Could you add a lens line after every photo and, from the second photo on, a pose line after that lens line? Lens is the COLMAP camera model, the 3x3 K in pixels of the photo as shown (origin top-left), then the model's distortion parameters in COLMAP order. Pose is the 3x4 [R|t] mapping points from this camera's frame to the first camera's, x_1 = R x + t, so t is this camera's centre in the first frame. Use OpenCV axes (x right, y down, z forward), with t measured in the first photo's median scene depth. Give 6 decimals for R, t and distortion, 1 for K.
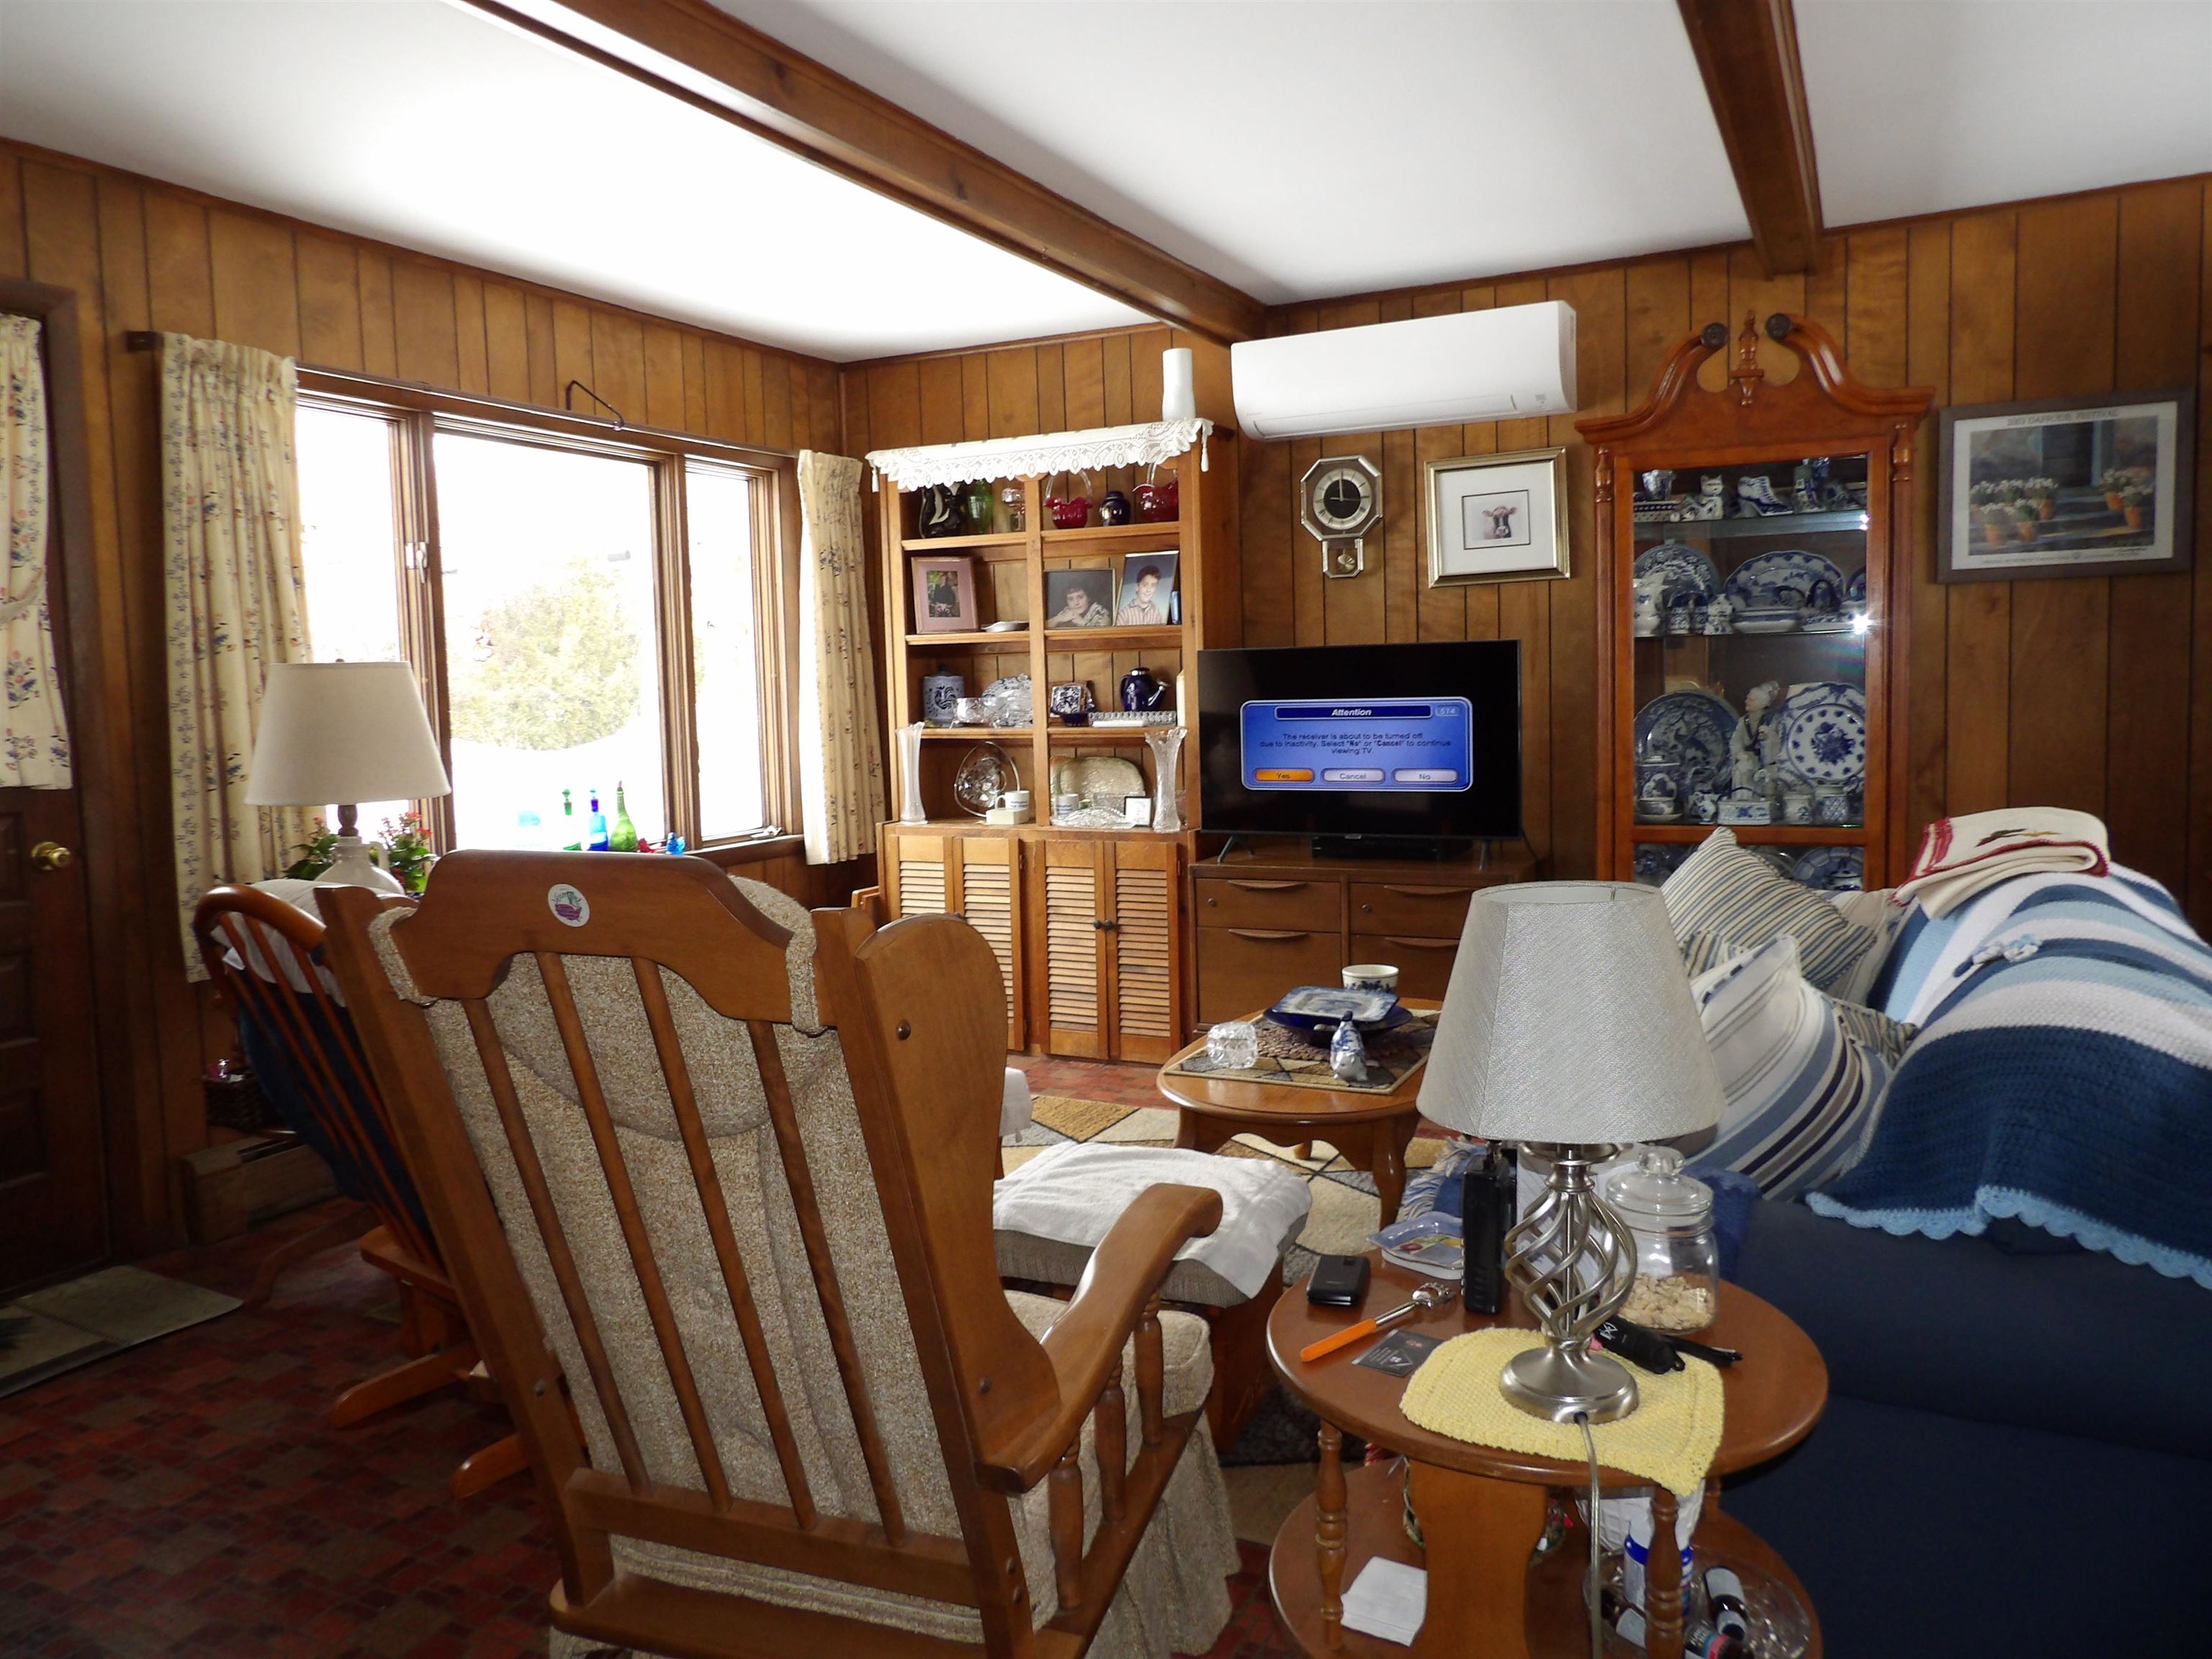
lens RADIAL K [[1579.8, 0, 1095.5], [0, 1579.8, 821.9], [0, 0, 1]] dist [-0.044269, 0.051711]
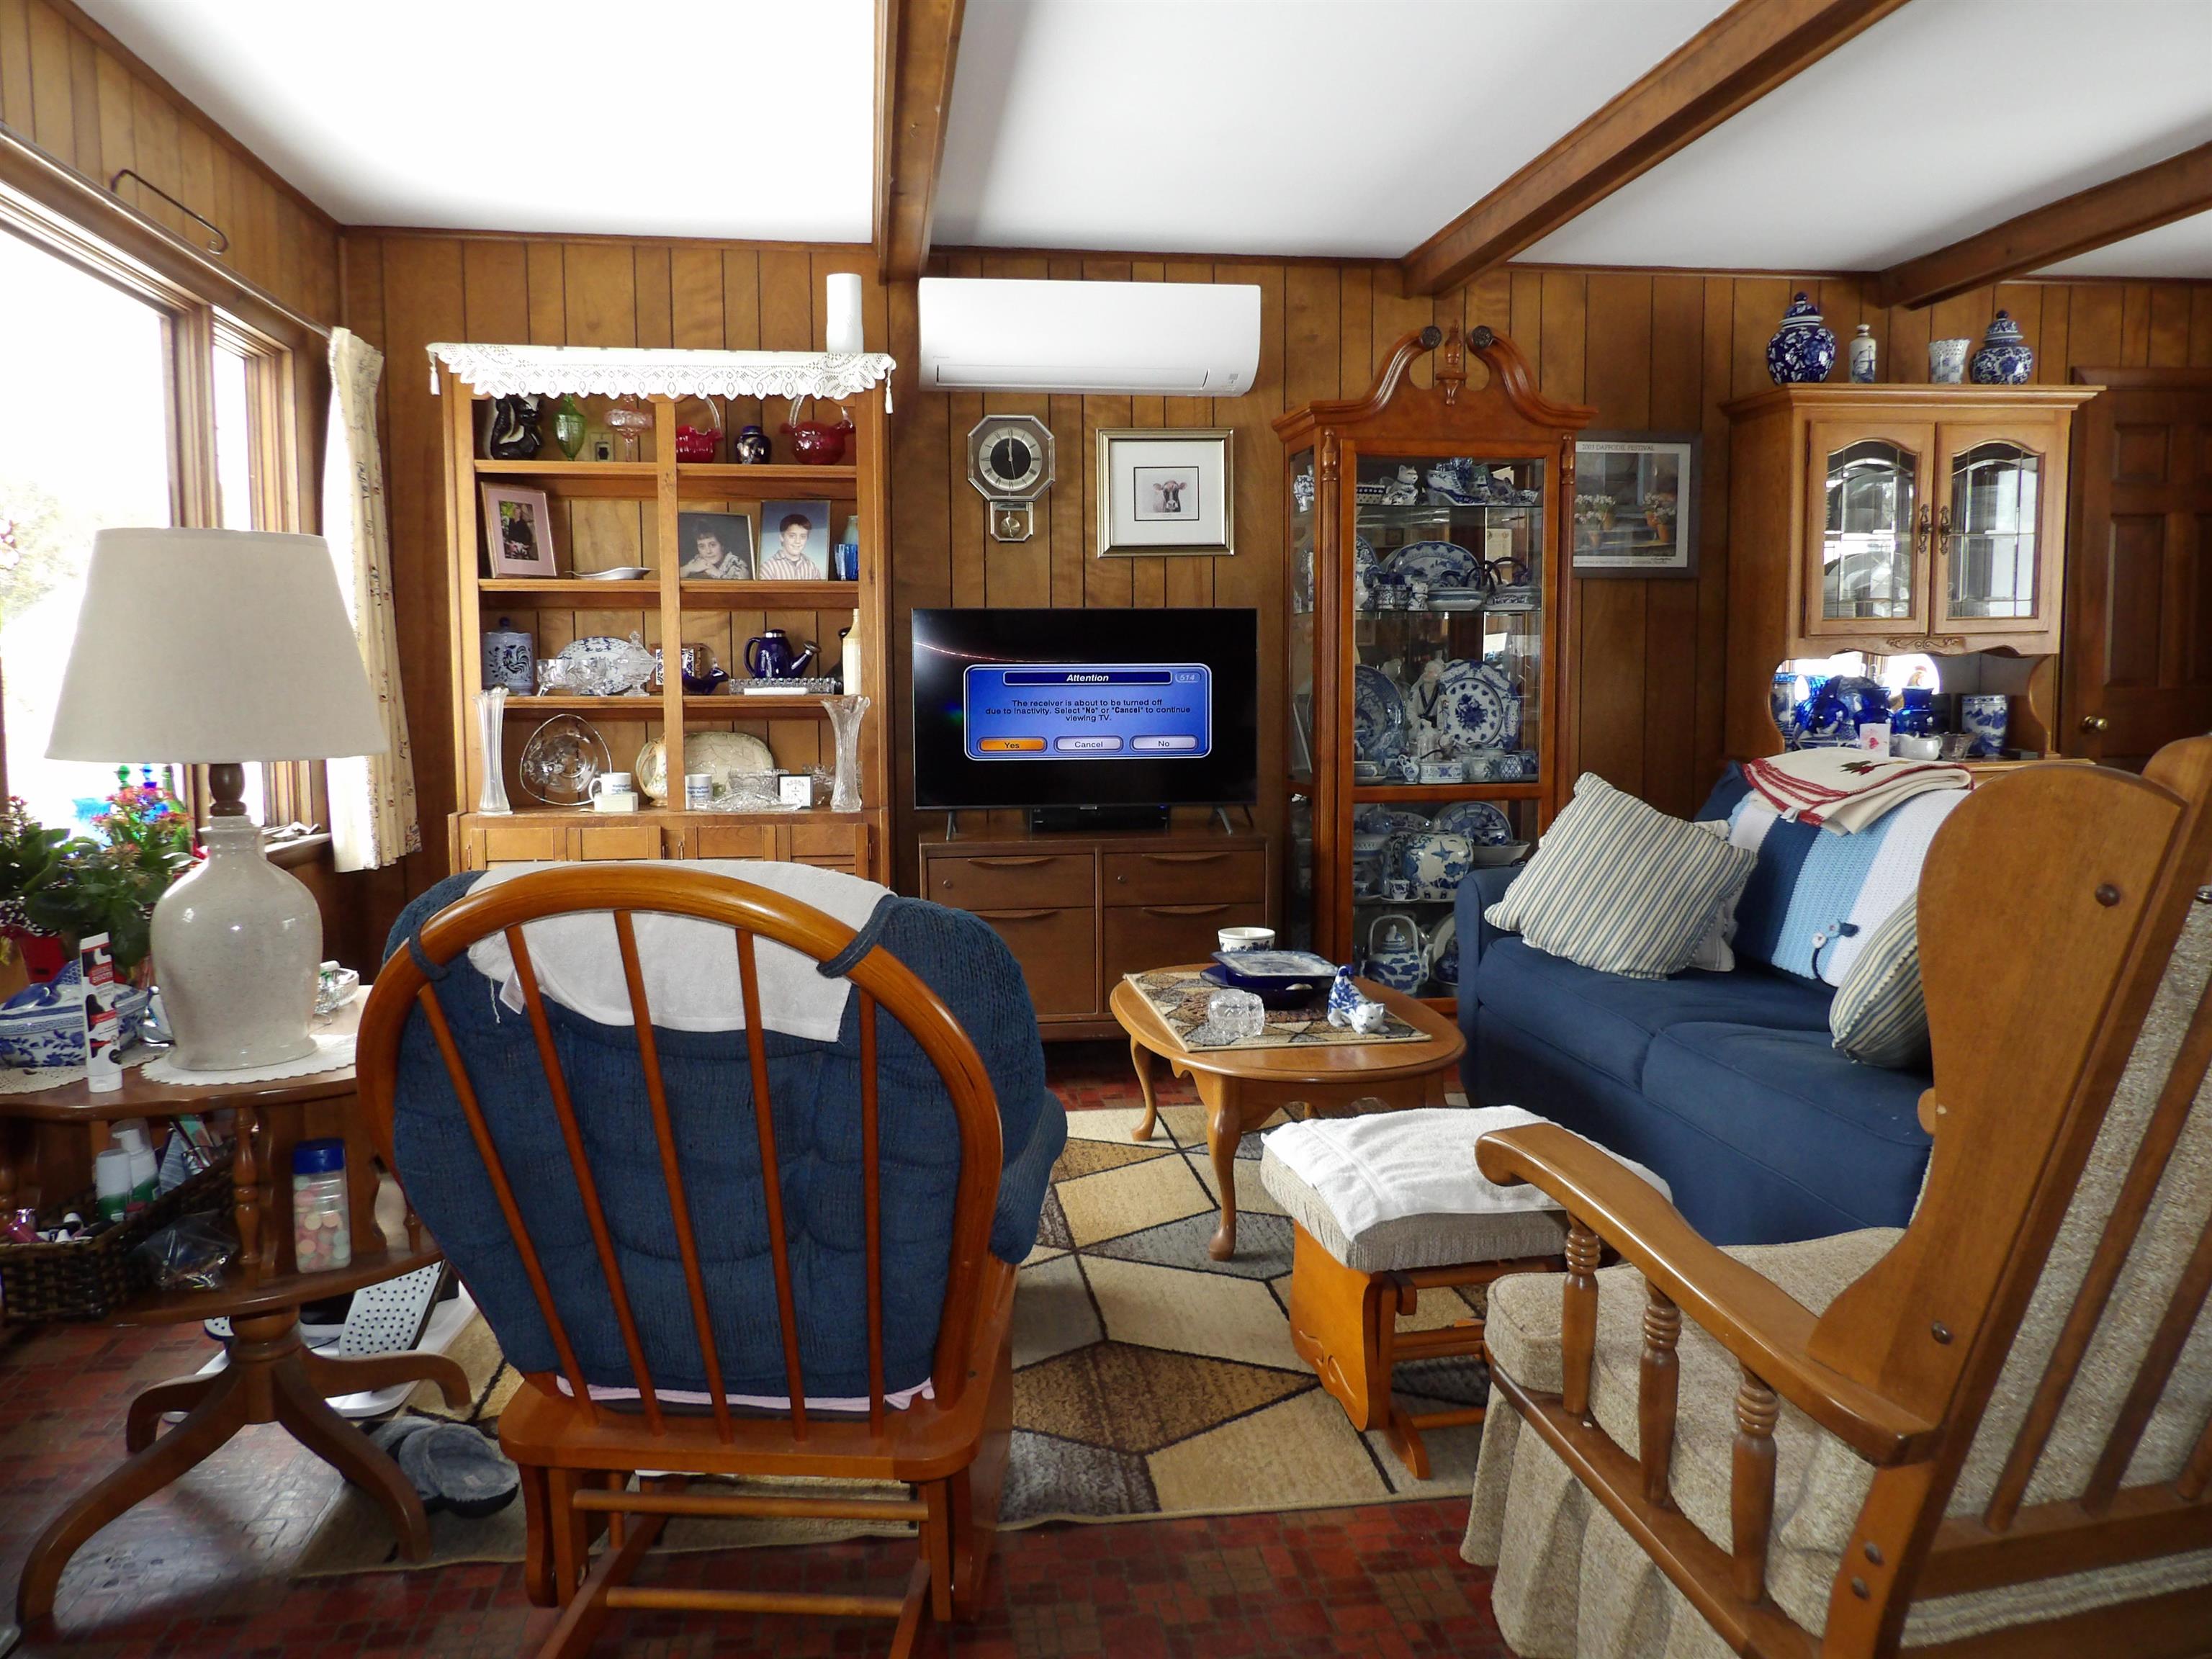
lens RADIAL K [[1579.8, 0, 1095.5], [0, 1579.8, 821.9], [0, 0, 1]] dist [-0.044269, 0.051711]
pose [[0.822328, -0.027864, 0.568330, -0.362316], [0.033751, 0.999430, 0.000165, 0.017356], [-0.568011, 0.019046, 0.822800, 0.193862]]
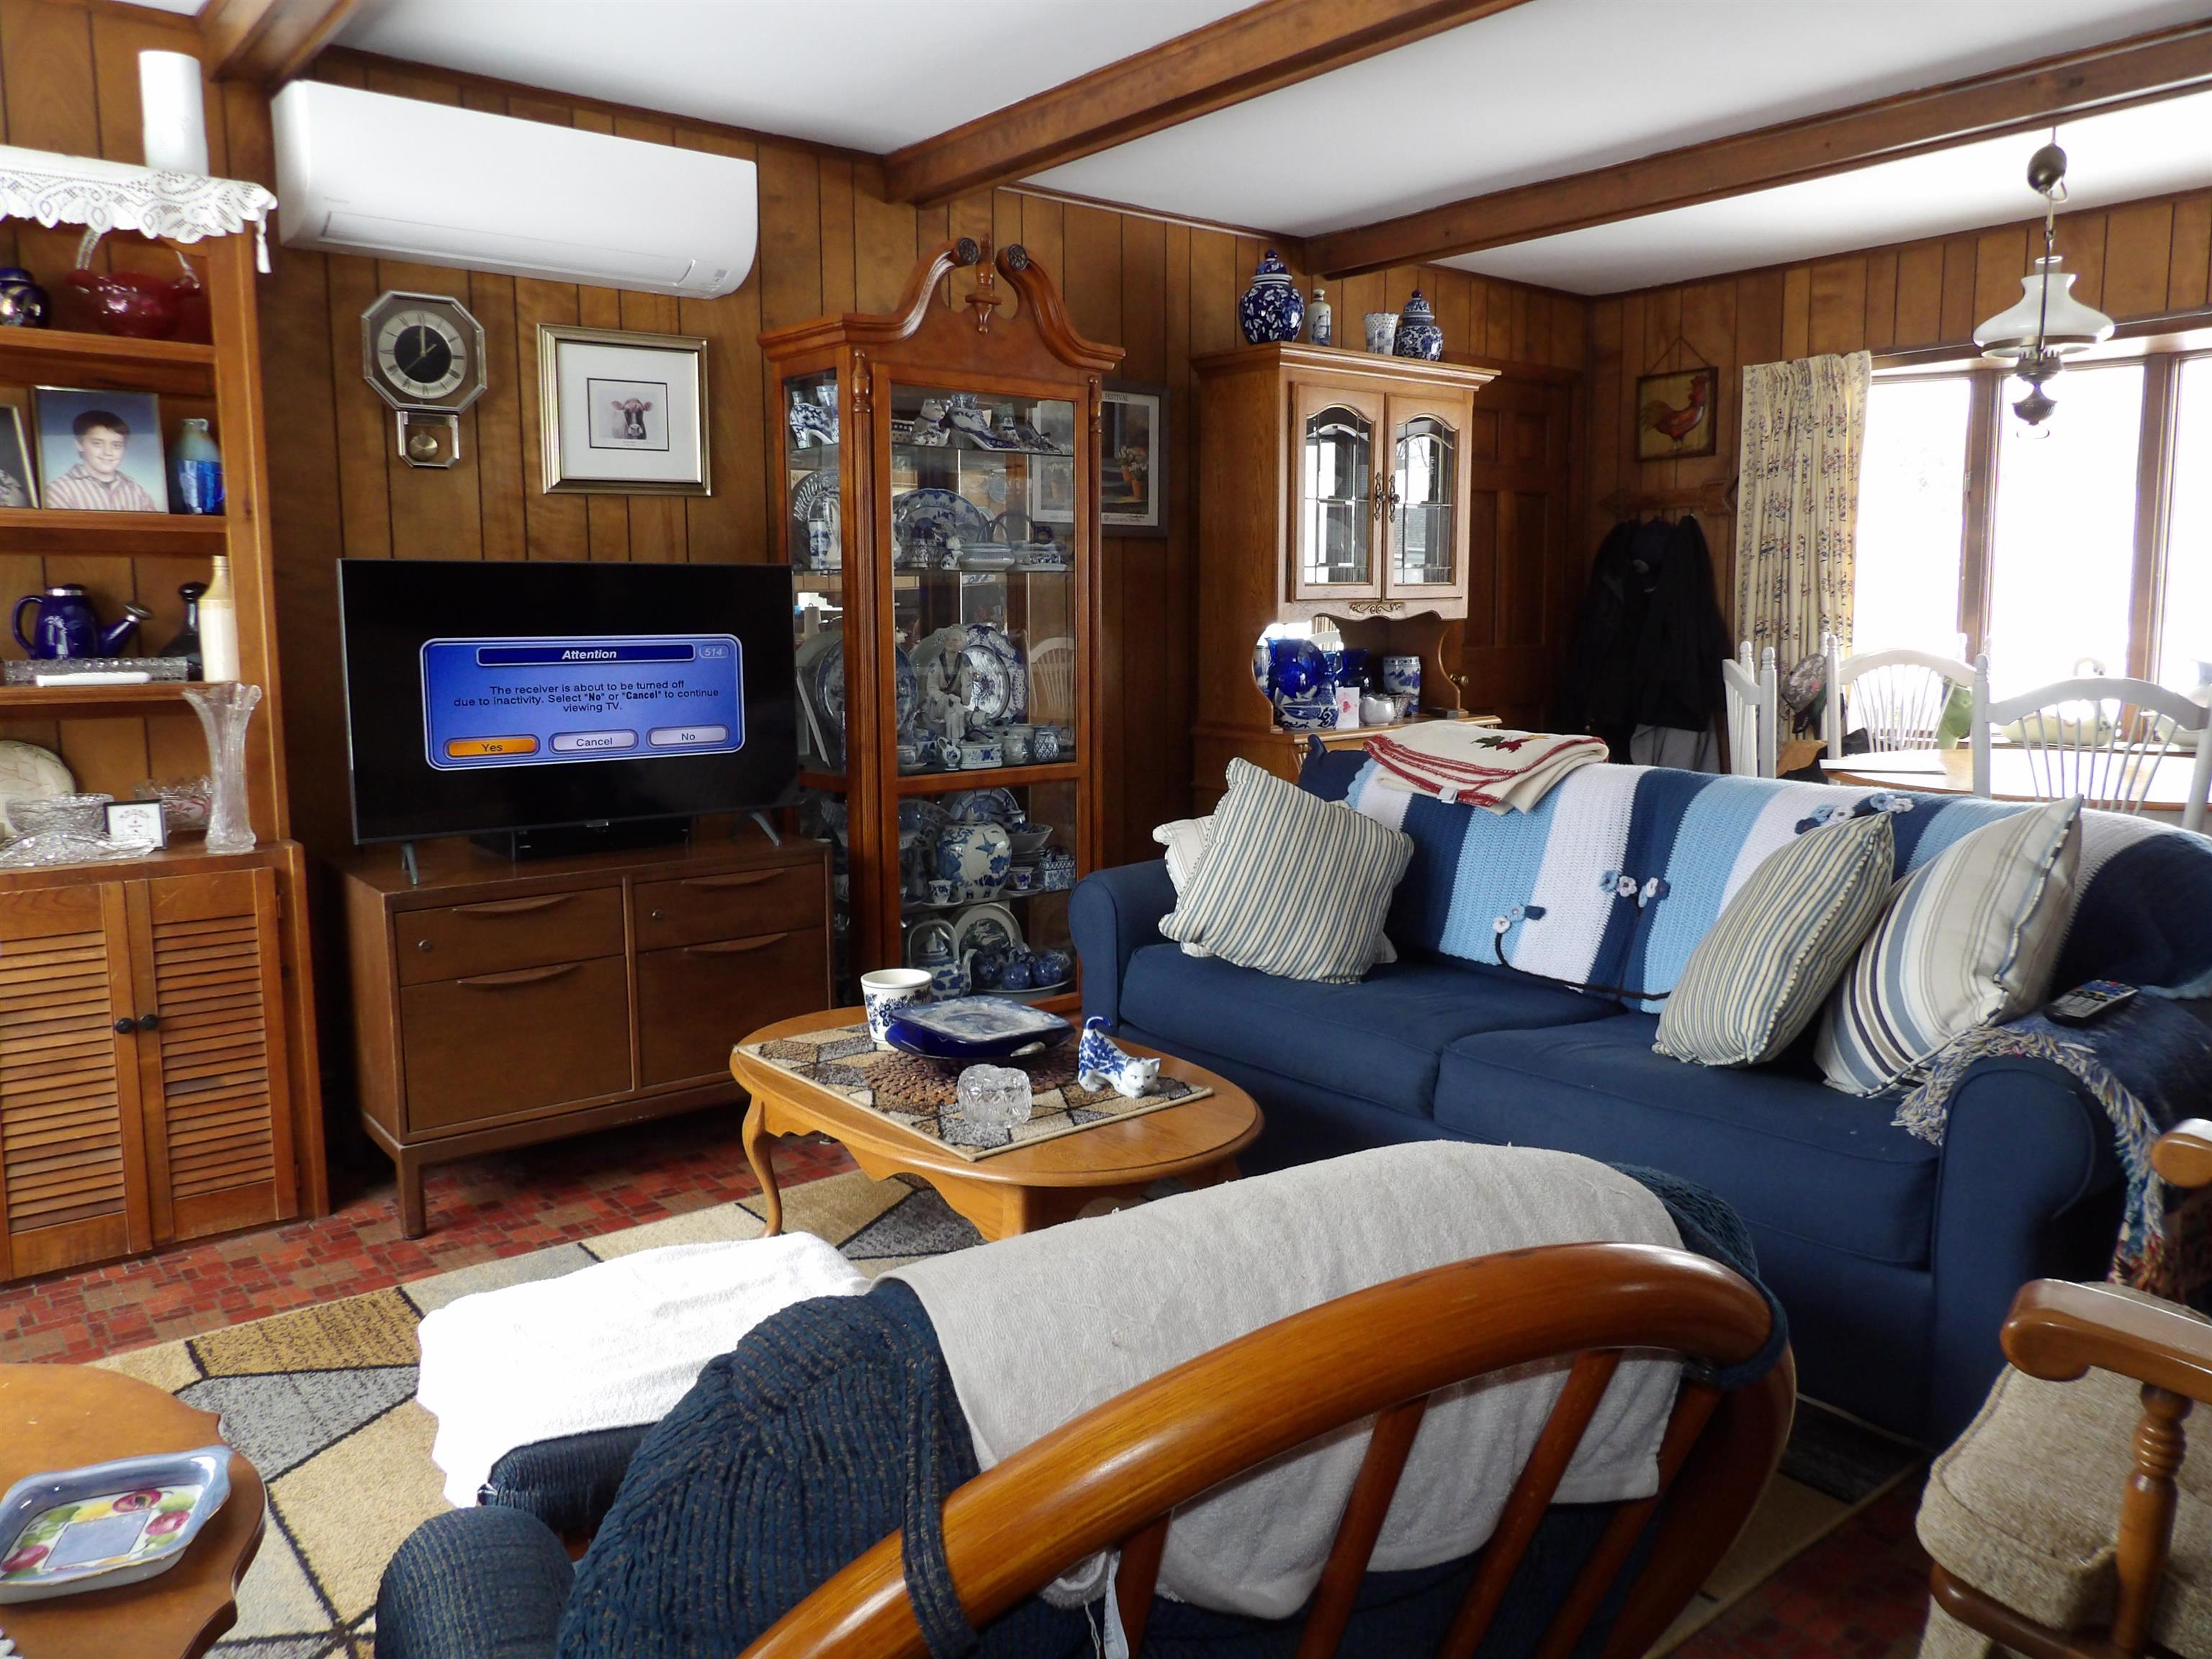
lens RADIAL K [[1579.8, 0, 1095.5], [0, 1579.8, 821.9], [0, 0, 1]] dist [-0.044269, 0.051711]
pose [[0.408086, -0.092085, 0.908288, -0.387835], [0.075960, 0.994875, 0.066736, -0.021718], [-0.909778, 0.041759, 0.412989, 0.460770]]
